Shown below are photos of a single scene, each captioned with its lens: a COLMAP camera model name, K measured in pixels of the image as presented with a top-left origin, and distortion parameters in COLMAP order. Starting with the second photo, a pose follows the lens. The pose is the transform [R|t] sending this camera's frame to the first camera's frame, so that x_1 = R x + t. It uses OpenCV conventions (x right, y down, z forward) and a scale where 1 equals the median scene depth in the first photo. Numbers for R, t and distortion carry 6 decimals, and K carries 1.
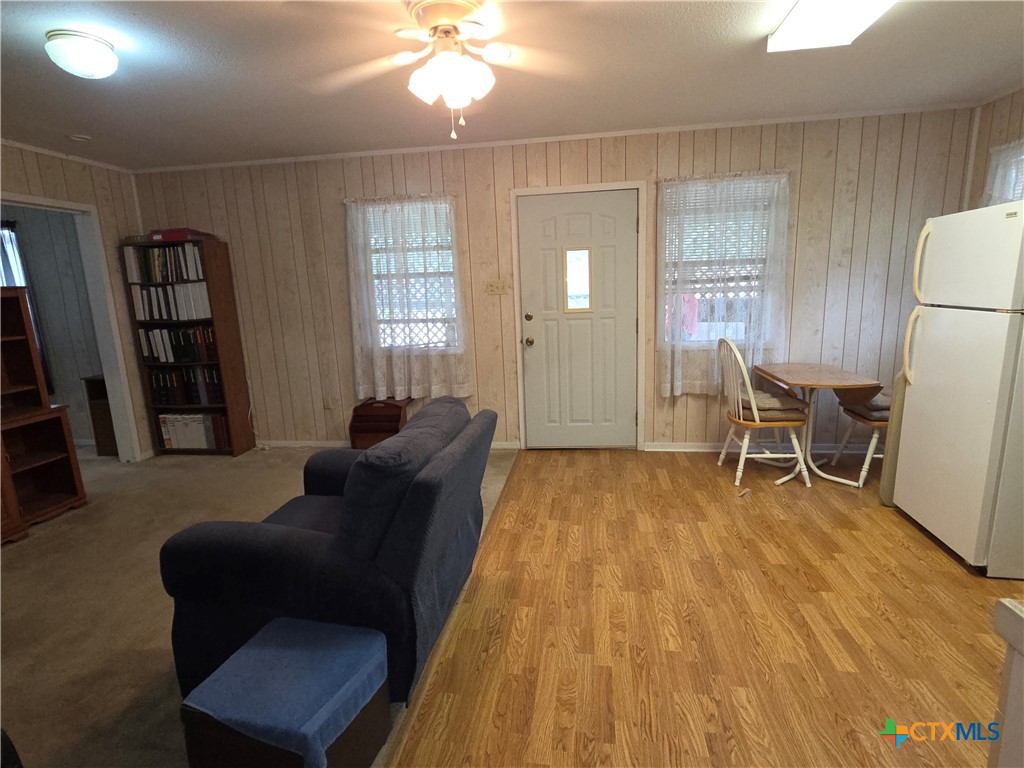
lens RADIAL K [[524.8, 0, 513.8], [0, 524.8, 395.3], [0, 0, 1]] dist [-0.000318, -0.000134]
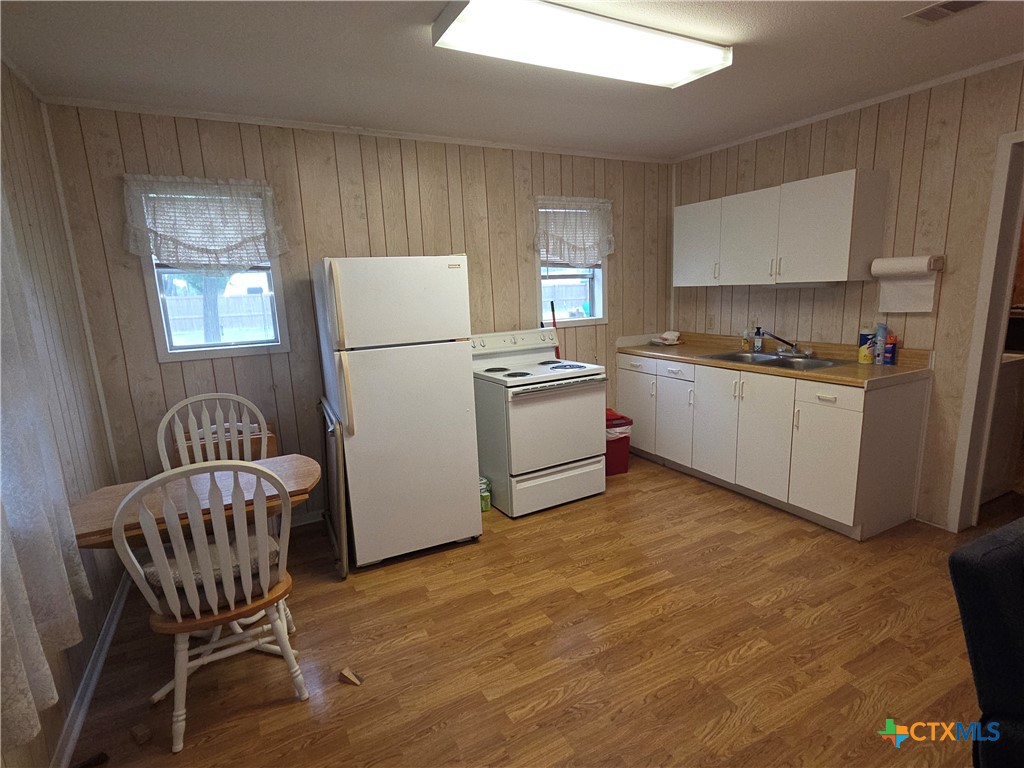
lens RADIAL K [[524.8, 0, 513.8], [0, 524.8, 395.3], [0, 0, 1]] dist [-0.000318, -0.000134]
pose [[-0.589077, -0.107968, 0.800832, -0.181045], [0.227365, 0.928852, 0.292472, -0.379086], [-0.775431, 0.354370, -0.522617, 1.611560]]
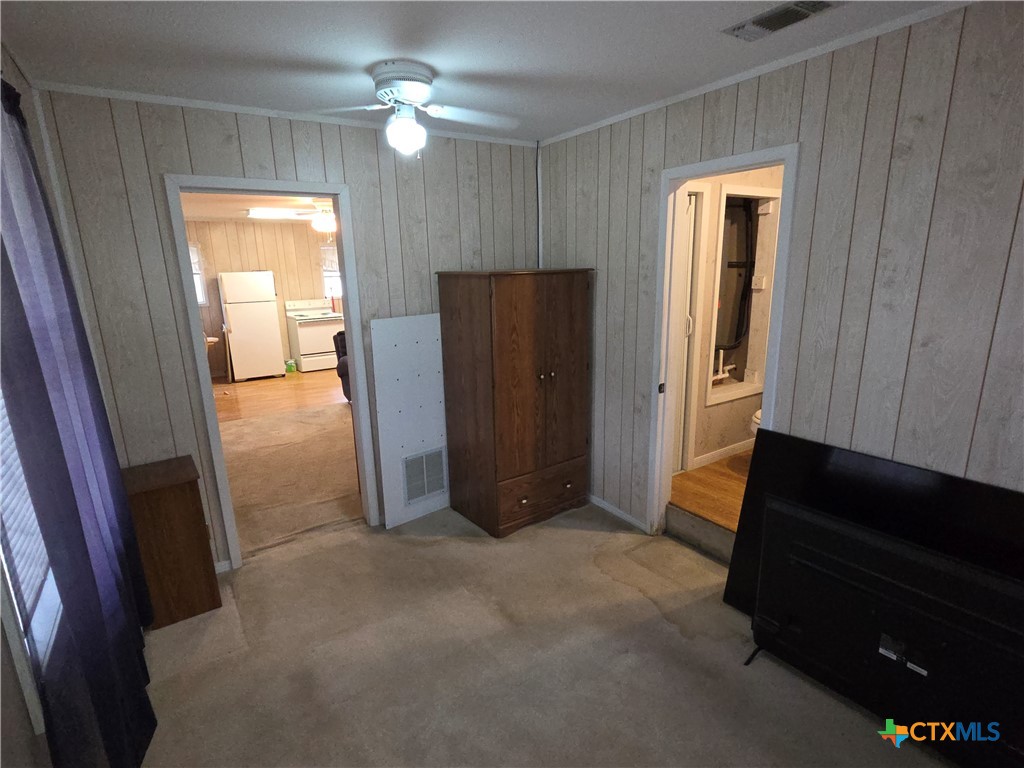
lens RADIAL K [[524.8, 0, 513.8], [0, 524.8, 395.3], [0, 0, 1]] dist [-0.000318, -0.000134]
pose [[-0.667031, -0.127183, 0.734094, -2.945782], [0.203149, 0.916936, 0.343451, -0.471219], [-0.716799, 0.378223, -0.585788, 2.172805]]
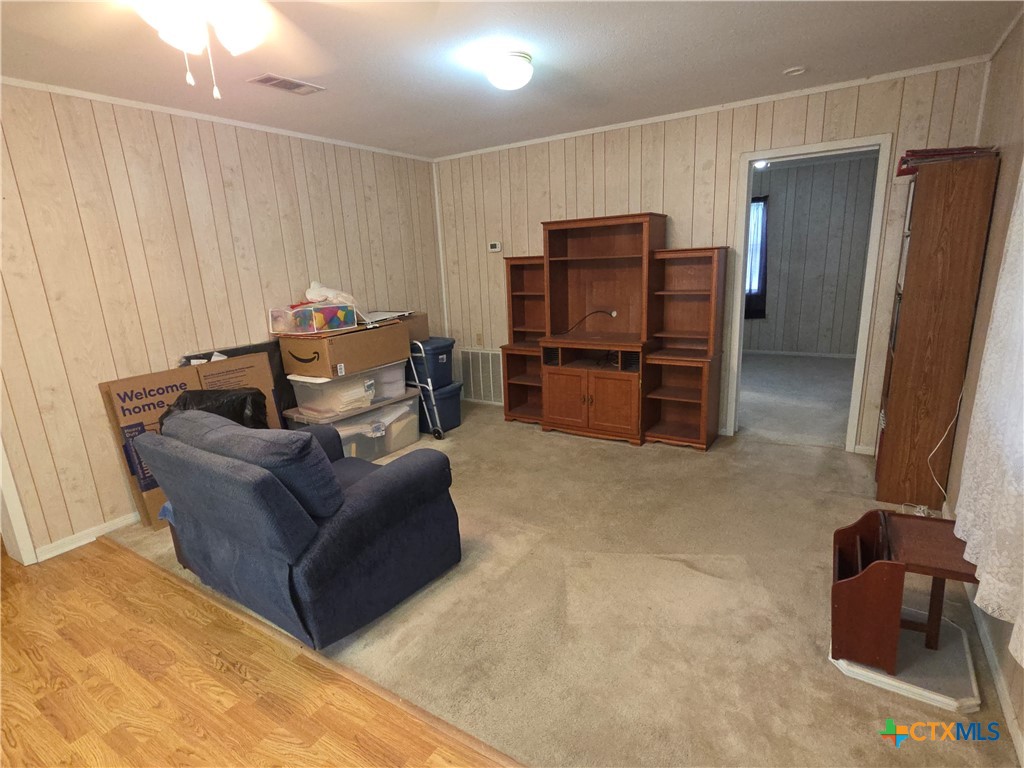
lens RADIAL K [[524.8, 0, 513.8], [0, 524.8, 395.3], [0, 0, 1]] dist [-0.000318, -0.000134]
pose [[-0.404802, 0.281613, -0.869960, 0.424964], [-0.128296, 0.924492, 0.358964, -0.389634], [0.905359, 0.256922, -0.338106, 1.590688]]
